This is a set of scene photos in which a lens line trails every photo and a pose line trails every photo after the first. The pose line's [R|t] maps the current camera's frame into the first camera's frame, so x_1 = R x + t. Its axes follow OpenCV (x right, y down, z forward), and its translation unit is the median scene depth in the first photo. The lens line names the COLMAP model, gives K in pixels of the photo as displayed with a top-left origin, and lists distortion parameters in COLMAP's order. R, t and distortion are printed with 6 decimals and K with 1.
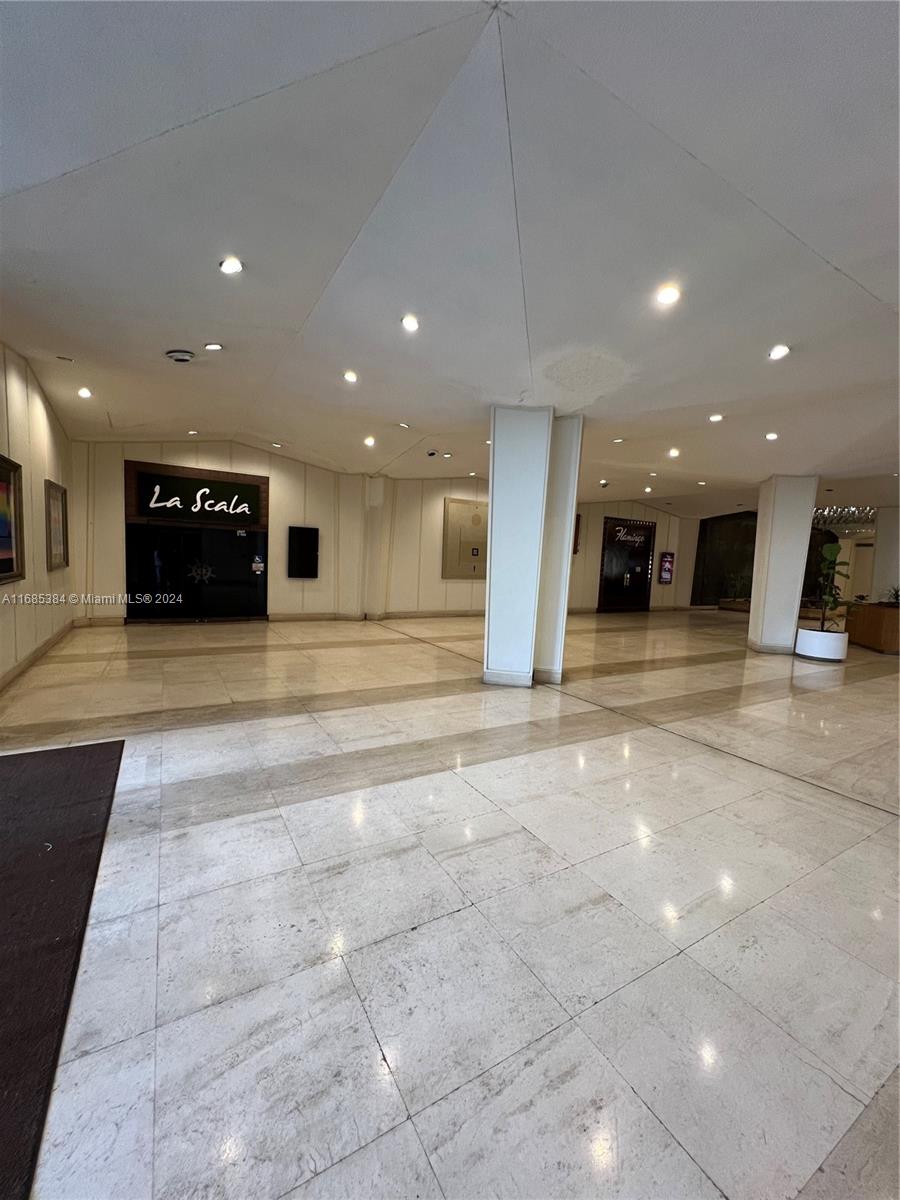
lens RADIAL K [[484.8, 0, 450.2], [0, 484.8, 596.5], [0, 0, 1]] dist [0.011158, 0.000022]
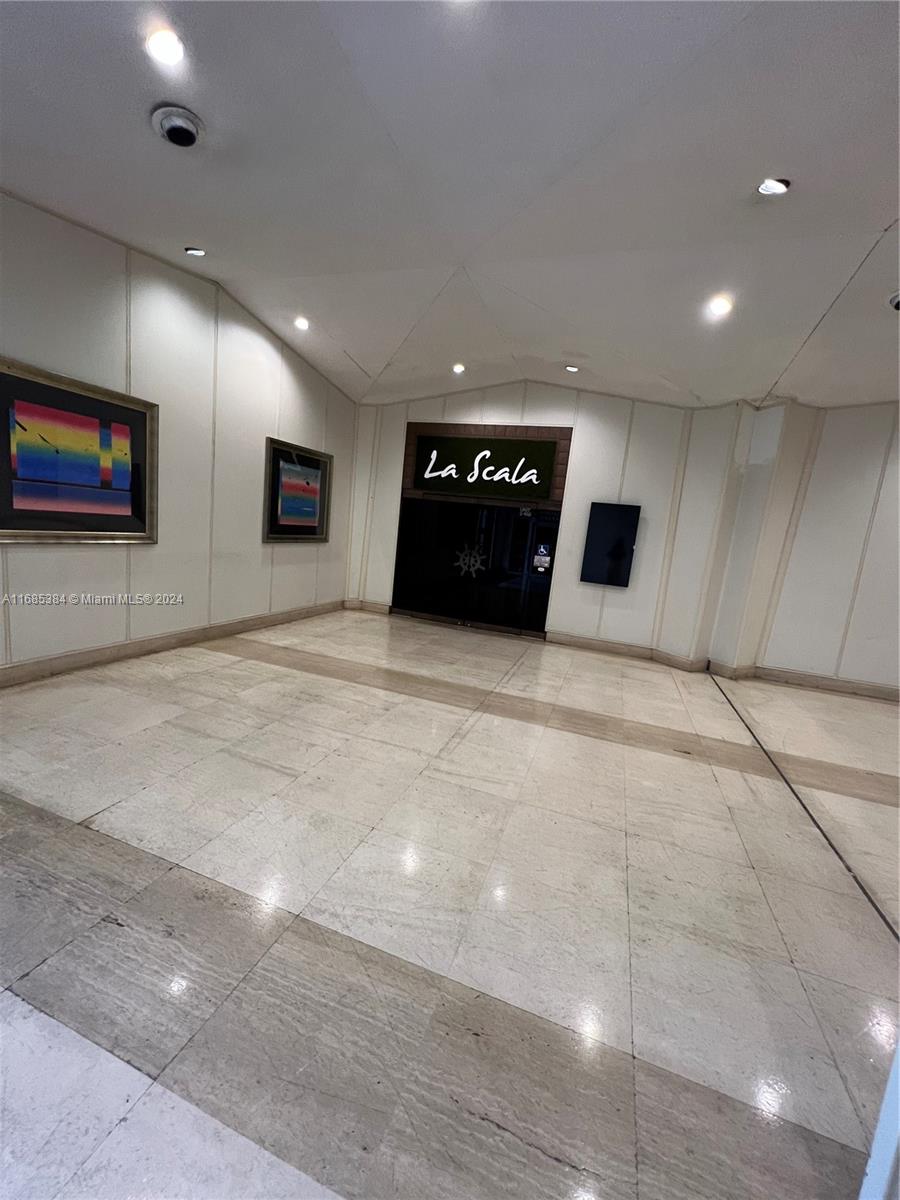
lens RADIAL K [[484.8, 0, 452.0], [0, 484.8, 596.5], [0, 0, 1]] dist [0.011158, 0.000022]
pose [[0.653353, 0.123329, -0.746940, 0.046286], [-0.132525, 0.990039, 0.047547, -0.028291], [0.745363, 0.067923, 0.663189, 0.469324]]
